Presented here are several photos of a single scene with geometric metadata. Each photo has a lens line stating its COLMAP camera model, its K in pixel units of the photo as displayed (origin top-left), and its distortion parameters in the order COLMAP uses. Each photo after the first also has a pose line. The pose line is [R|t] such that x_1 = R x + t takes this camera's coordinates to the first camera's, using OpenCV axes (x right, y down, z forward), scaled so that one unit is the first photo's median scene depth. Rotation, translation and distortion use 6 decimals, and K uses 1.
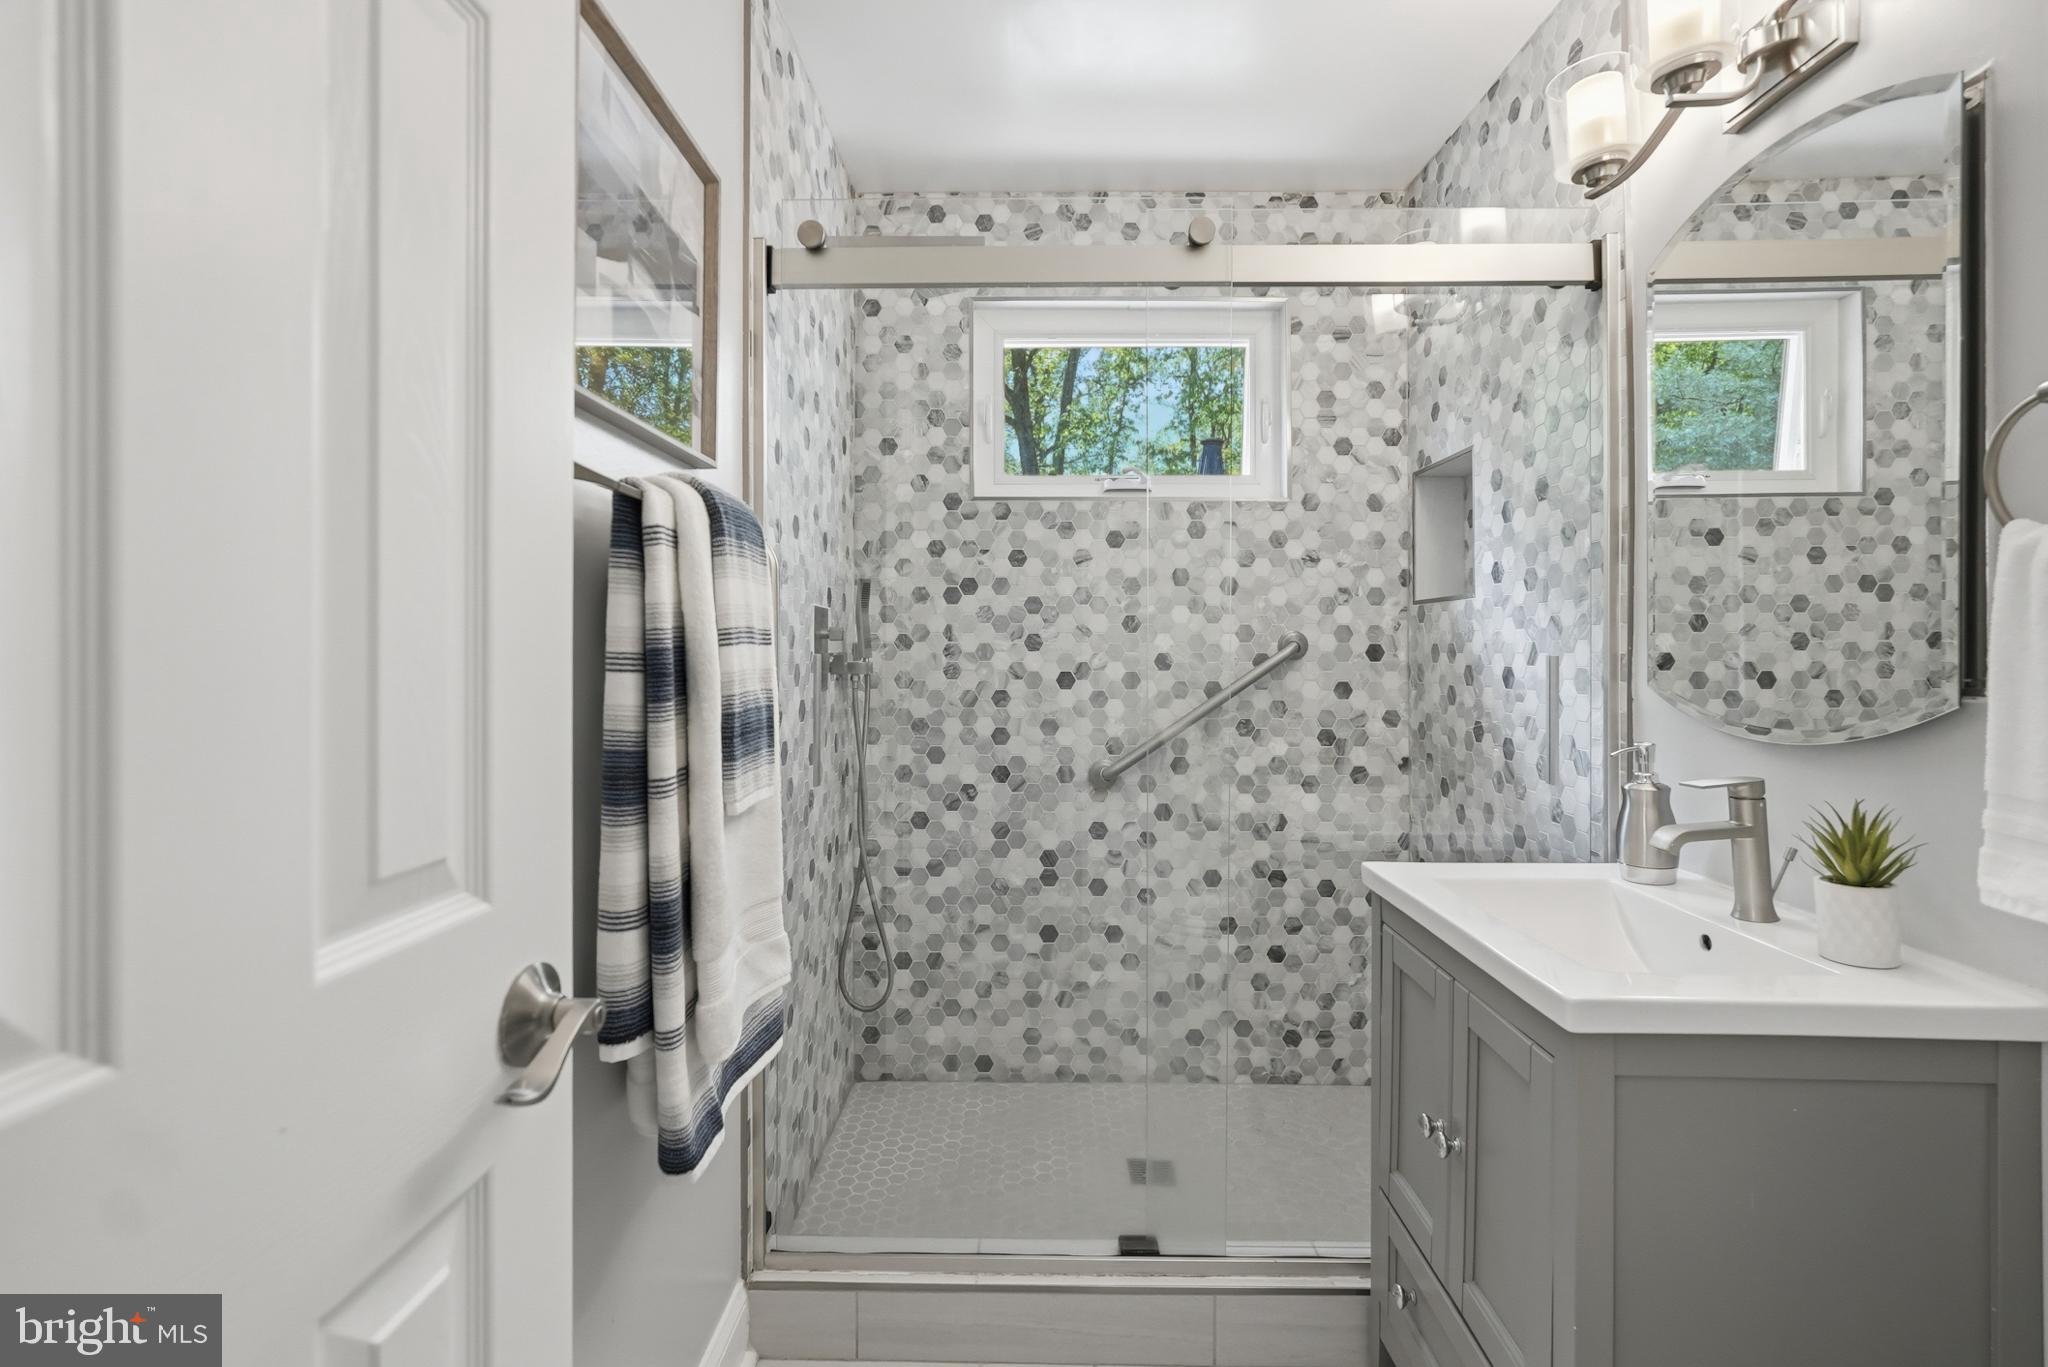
lens RADIAL K [[934.1, 0, 1035.6], [0, 934.1, 666.0], [0, 0, 1]] dist [-0.020125, 0.009445]
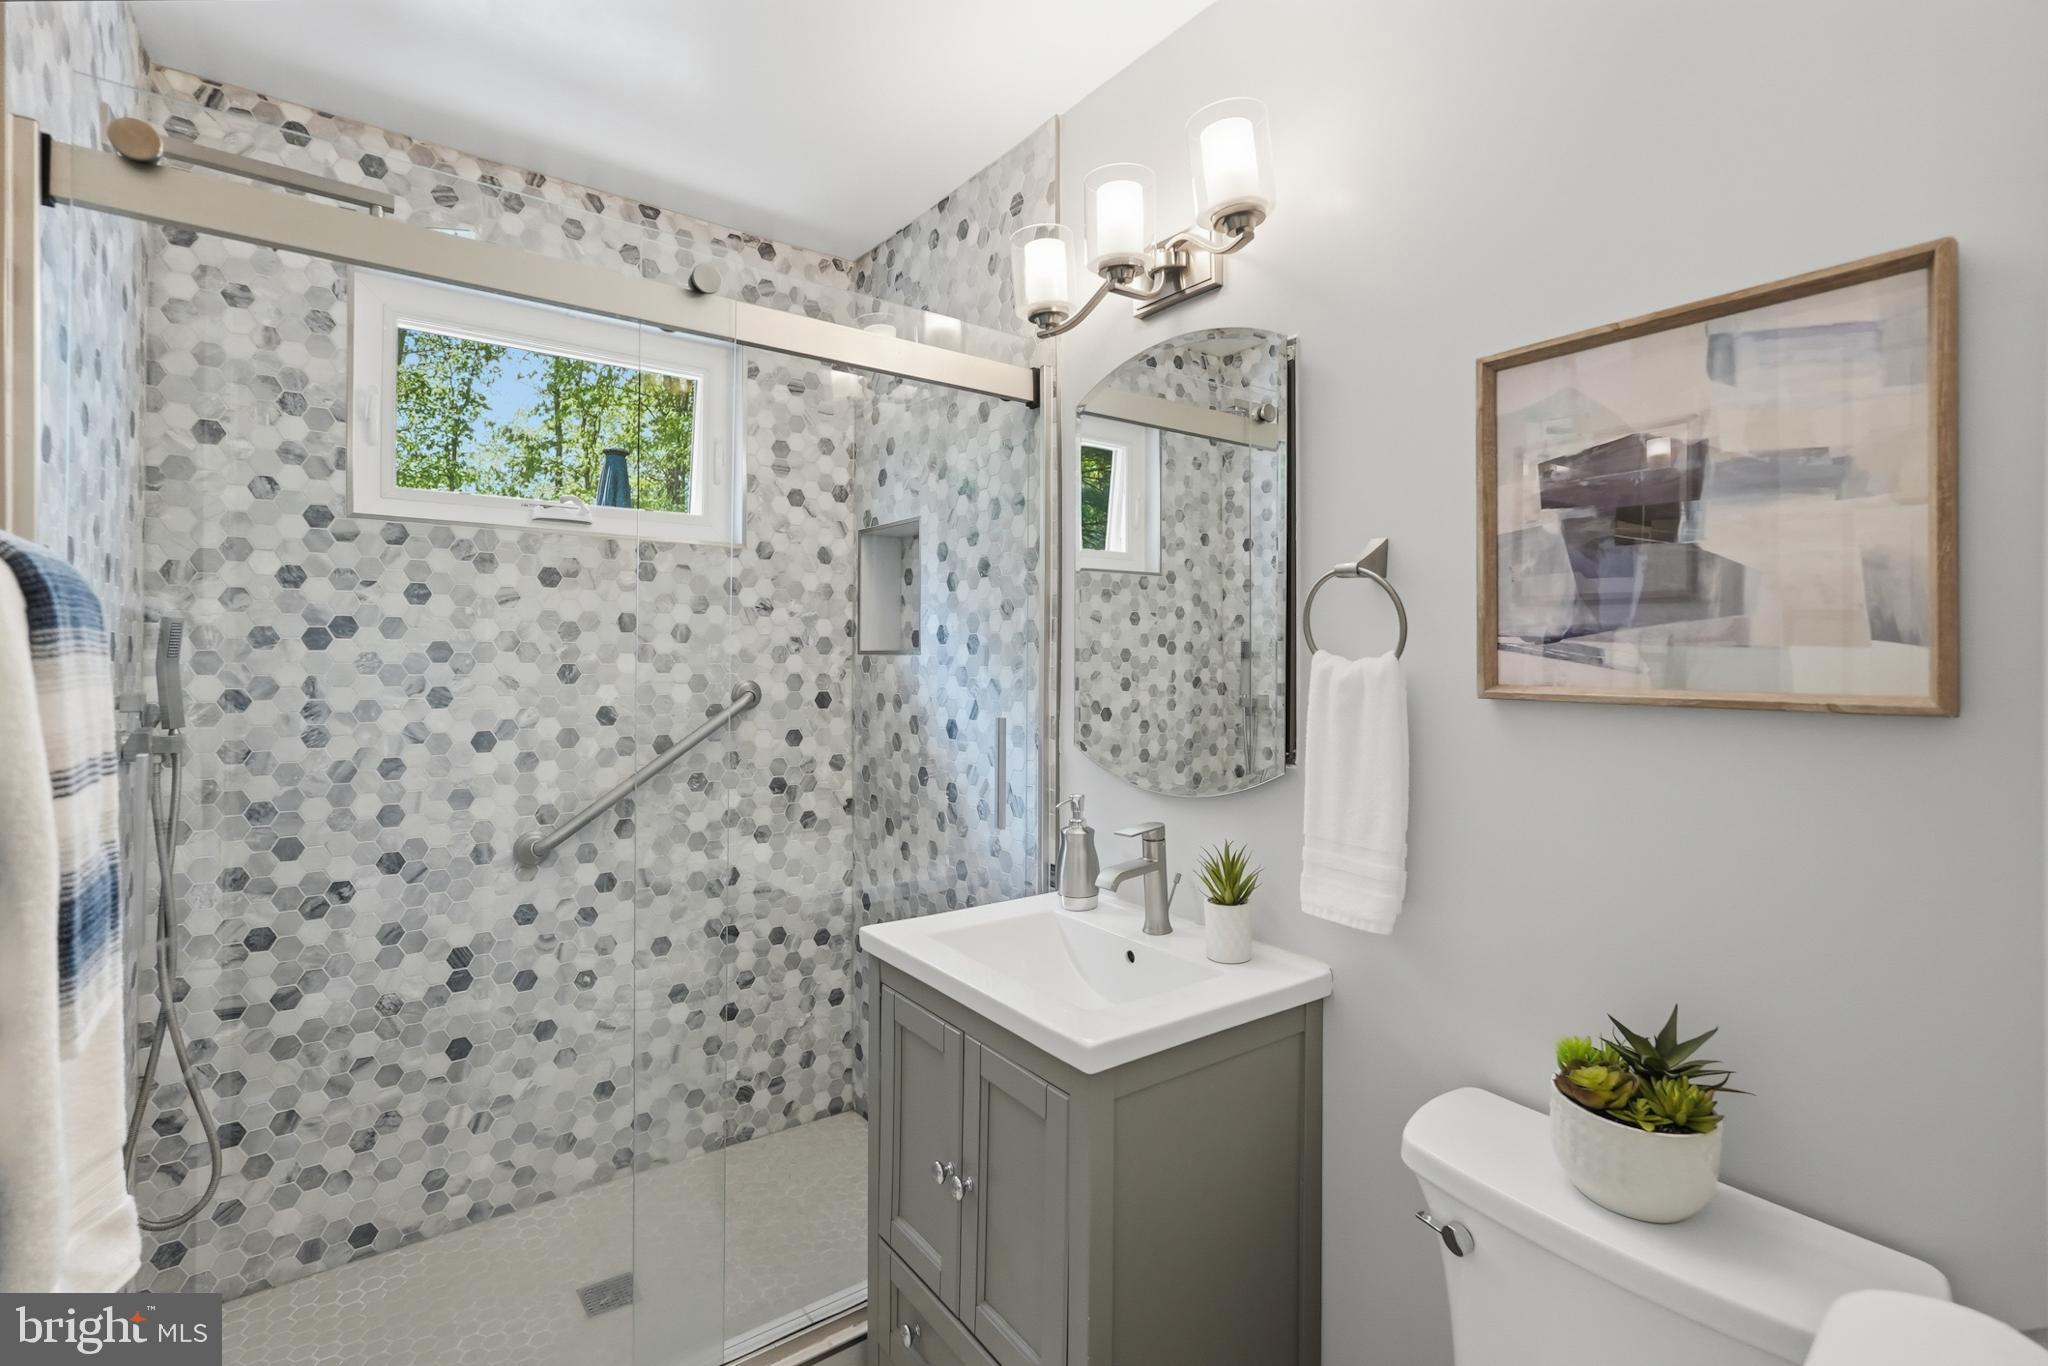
lens RADIAL K [[934.1, 0, 1035.6], [0, 934.1, 665.5], [0, 0, 1]] dist [-0.020125, 0.009445]
pose [[0.790918, 0.004109, 0.611908, -0.086510], [-0.002102, 0.999990, -0.003997, -0.050951], [-0.611918, 0.001875, 0.790919, 0.038192]]
